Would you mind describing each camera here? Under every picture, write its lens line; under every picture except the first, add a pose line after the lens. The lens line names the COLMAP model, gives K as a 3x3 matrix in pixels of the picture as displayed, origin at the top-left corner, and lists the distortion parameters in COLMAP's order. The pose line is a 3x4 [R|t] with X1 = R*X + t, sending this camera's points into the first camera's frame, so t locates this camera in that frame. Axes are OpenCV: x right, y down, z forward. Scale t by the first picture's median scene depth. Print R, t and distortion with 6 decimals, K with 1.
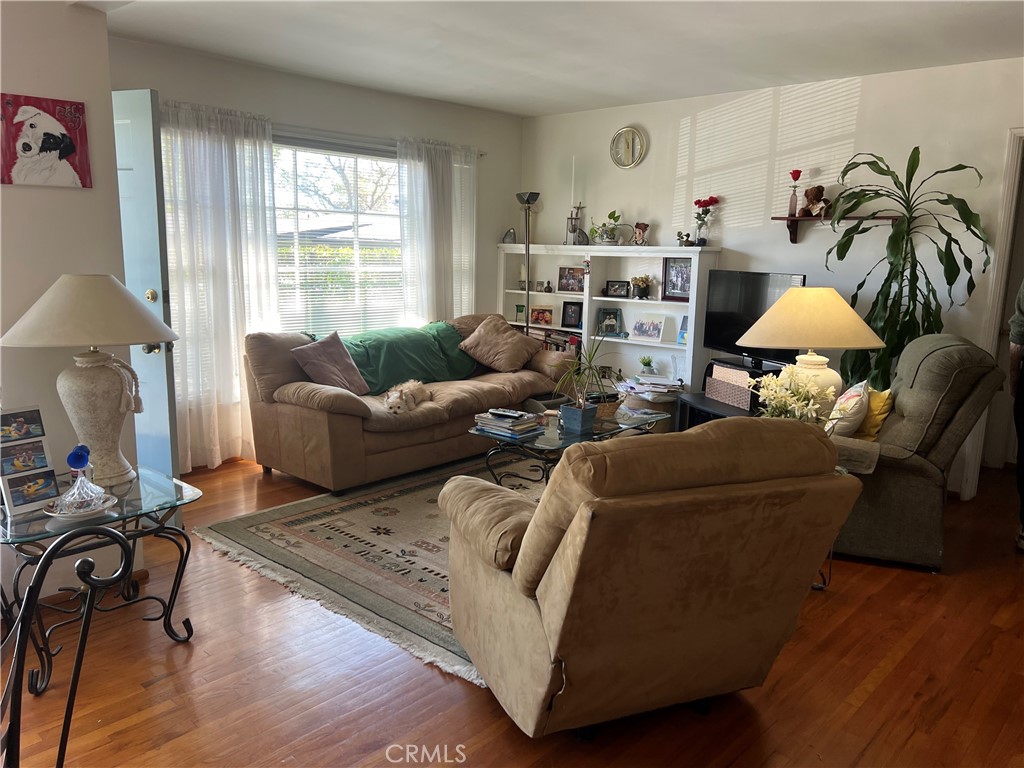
lens RADIAL K [[787.0, 0, 511.8], [0, 787.0, 383.9], [0, 0, 1]] dist [0.038508, -0.018212]
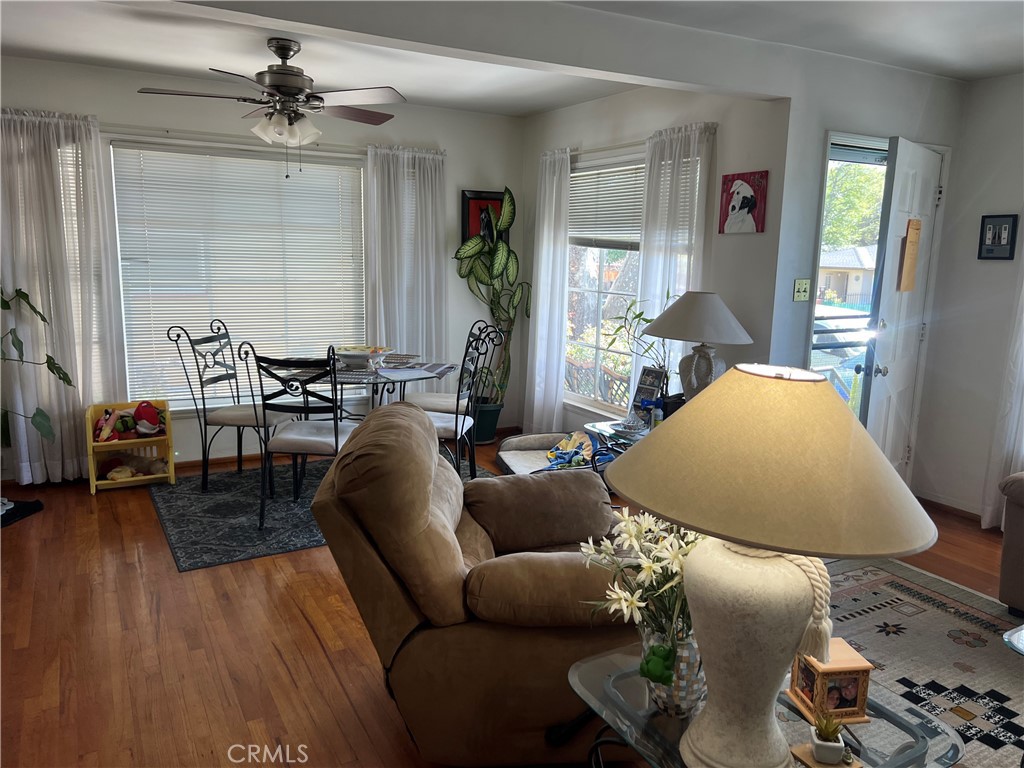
lens RADIAL K [[787.0, 0, 512.3], [0, 787.0, 385.6], [0, 0, 1]] dist [0.038508, -0.018212]
pose [[-0.322147, 0.141332, -0.936081, 0.923311], [-0.196648, 0.957236, 0.212201, -0.201907], [0.926041, 0.252438, -0.280578, 1.069141]]
